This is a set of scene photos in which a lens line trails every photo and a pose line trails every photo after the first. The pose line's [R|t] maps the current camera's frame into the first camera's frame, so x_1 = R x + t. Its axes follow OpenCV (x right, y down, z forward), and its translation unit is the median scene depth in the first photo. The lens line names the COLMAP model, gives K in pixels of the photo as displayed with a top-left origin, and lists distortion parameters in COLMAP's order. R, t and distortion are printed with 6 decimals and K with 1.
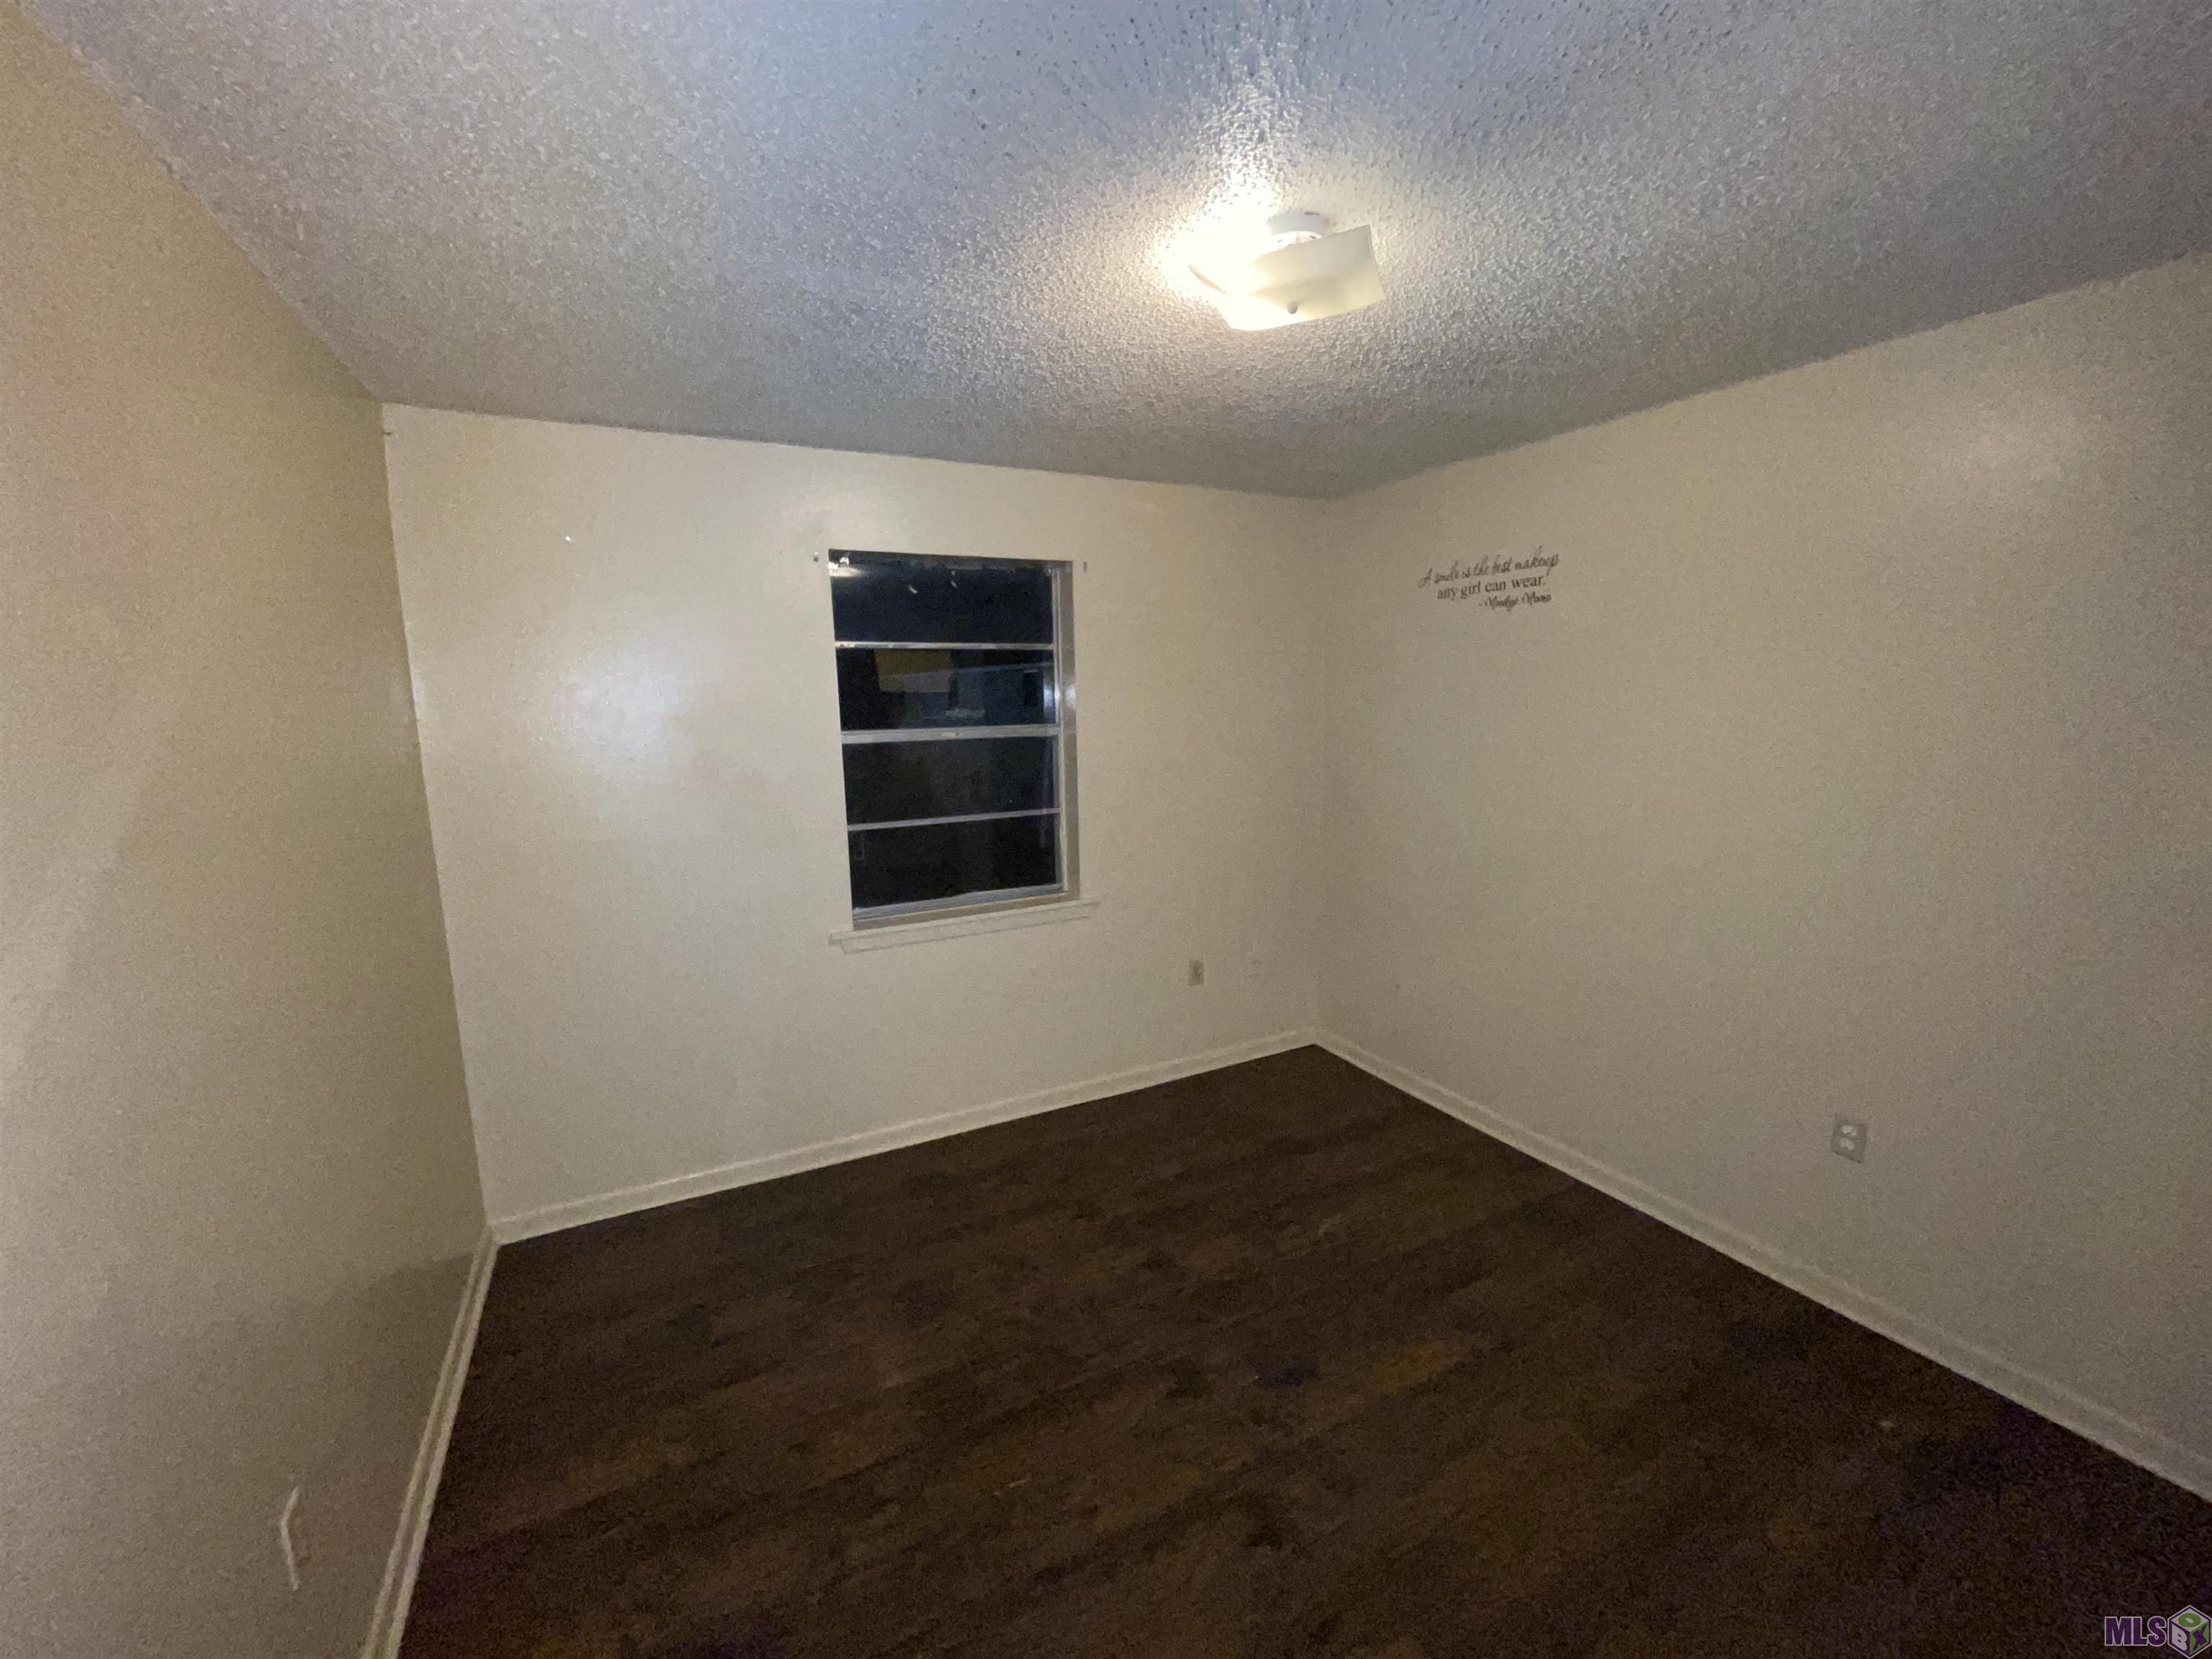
lens RADIAL K [[886.8, 0, 1097.9], [0, 886.8, 823.2], [0, 0, 1]] dist [0.007488, -0.000038]
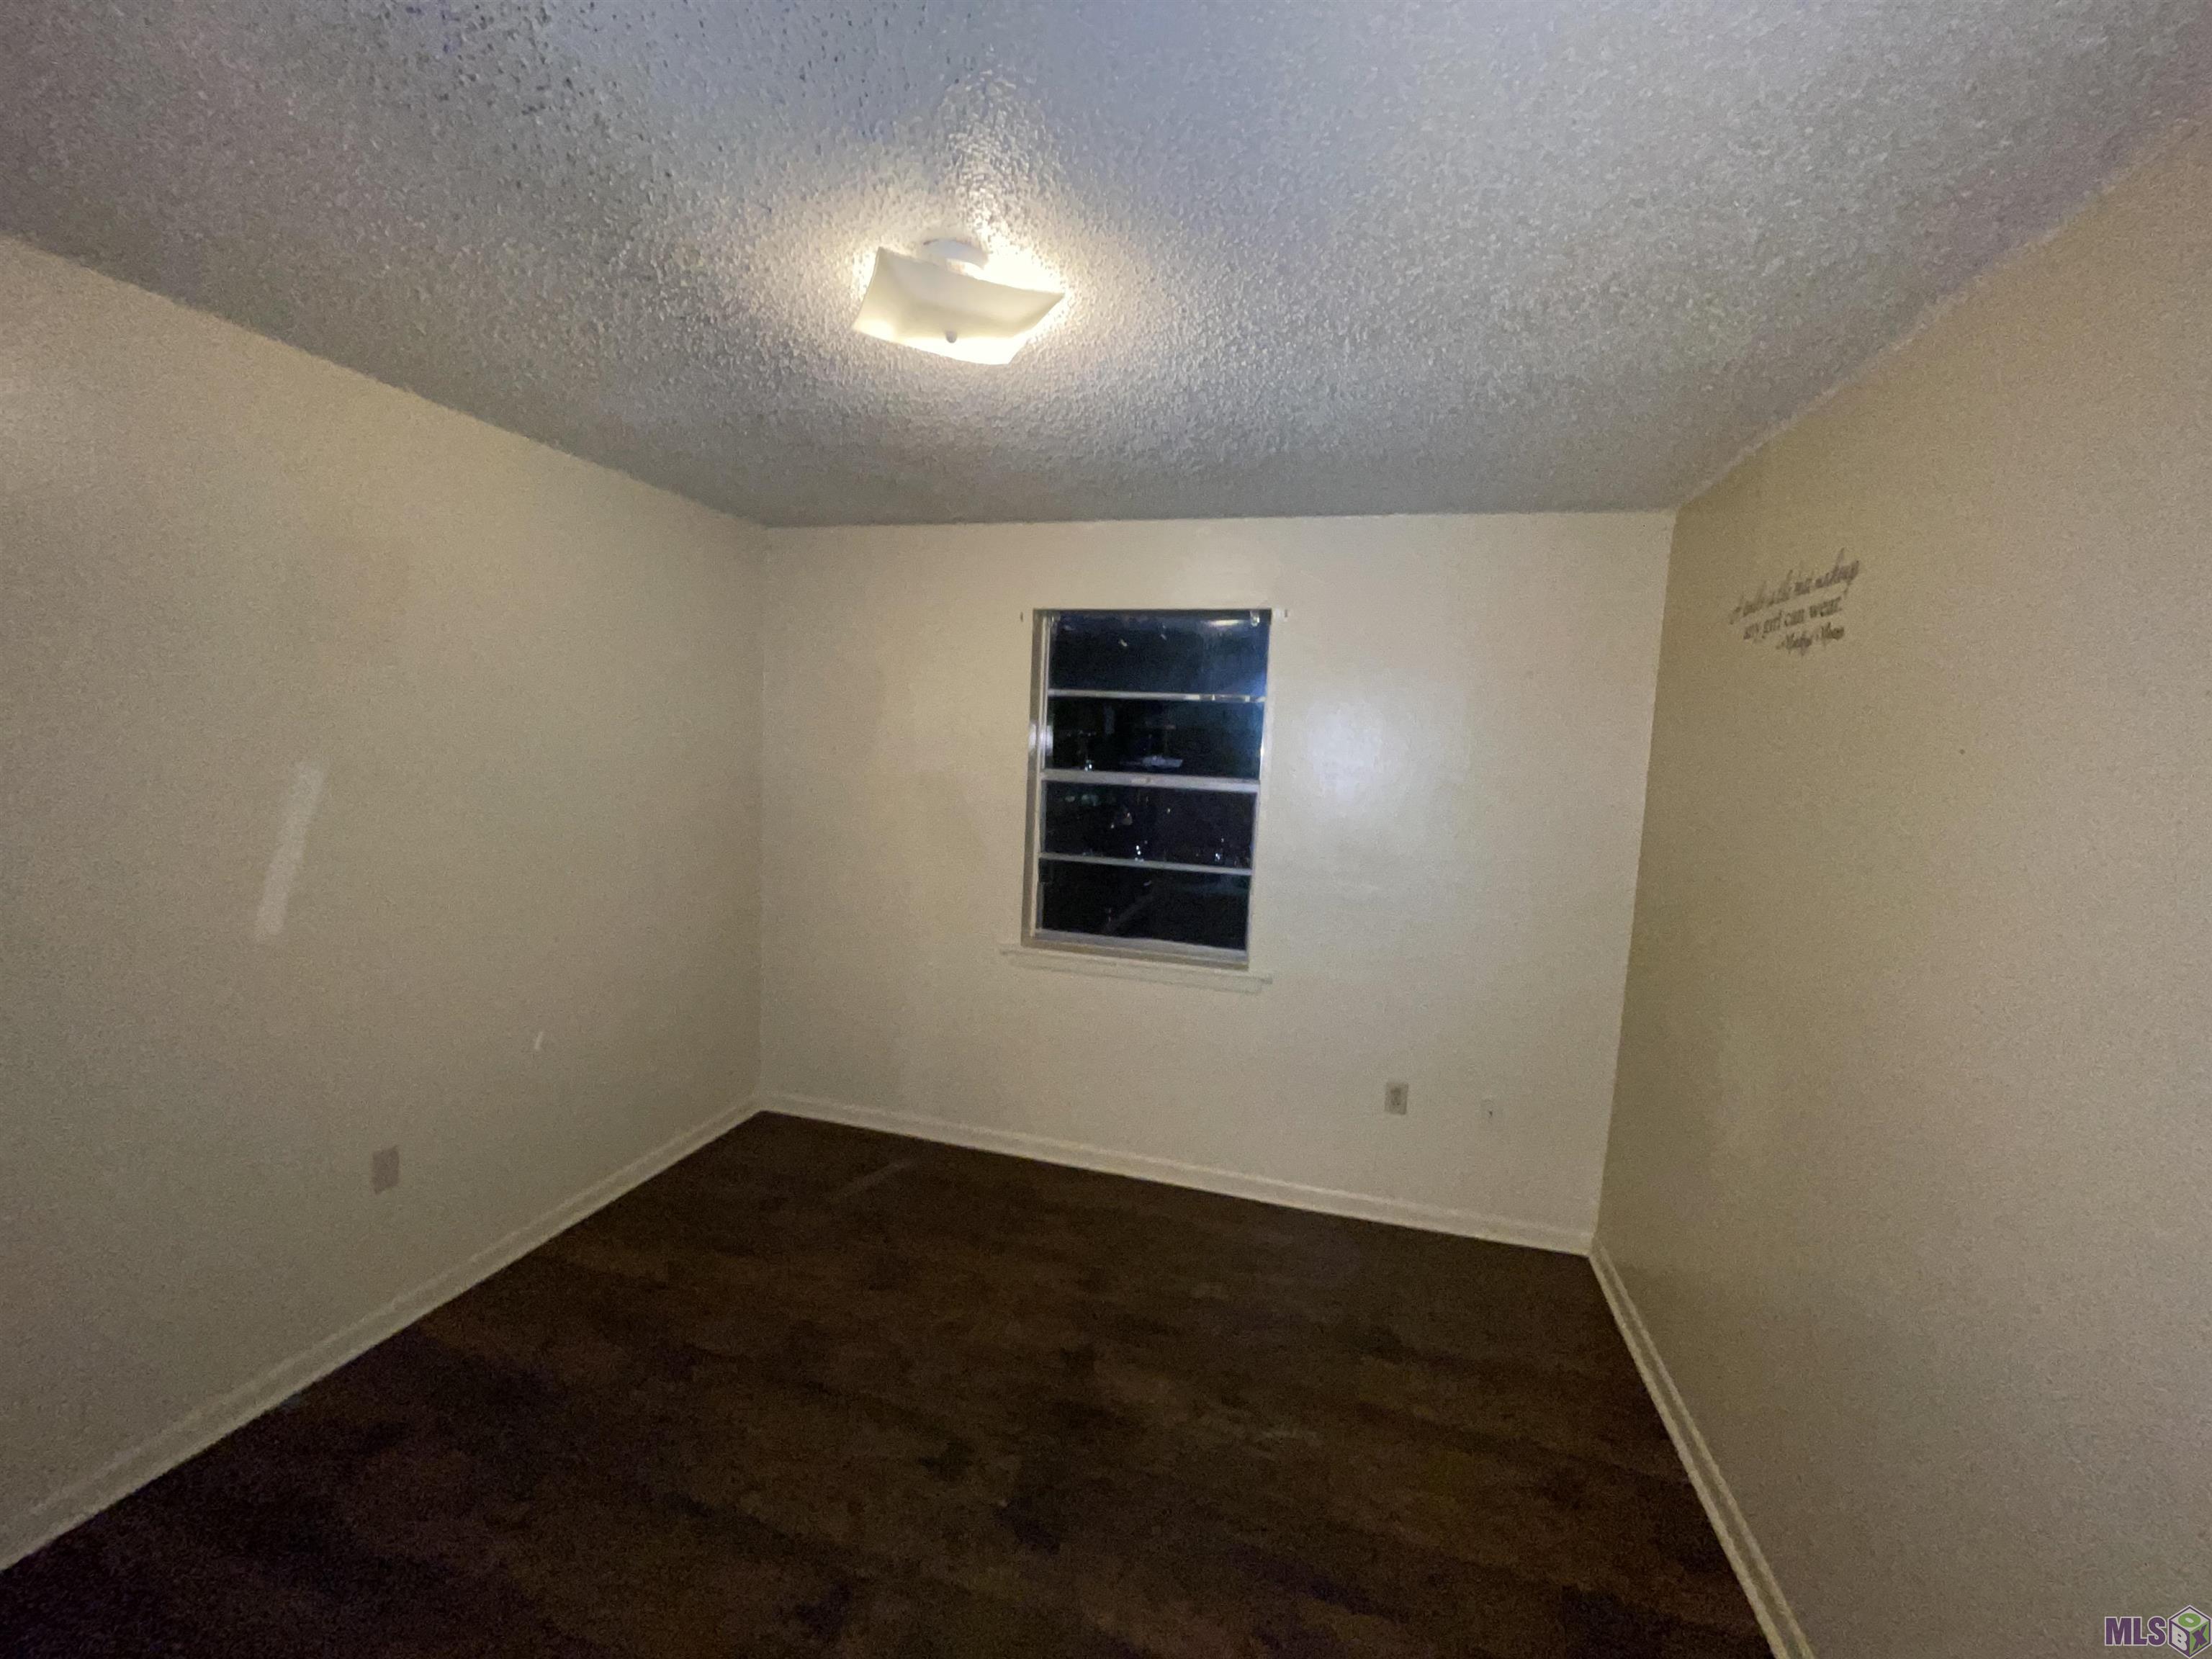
lens RADIAL K [[886.8, 0, 1107.1], [0, 886.8, 825.1], [0, 0, 1]] dist [0.007488, -0.000038]
pose [[0.731176, 0.105156, -0.674035, 0.533791], [-0.152681, 0.988209, -0.011455, -0.034060], [0.664883, 0.111288, 0.738610, 0.232222]]
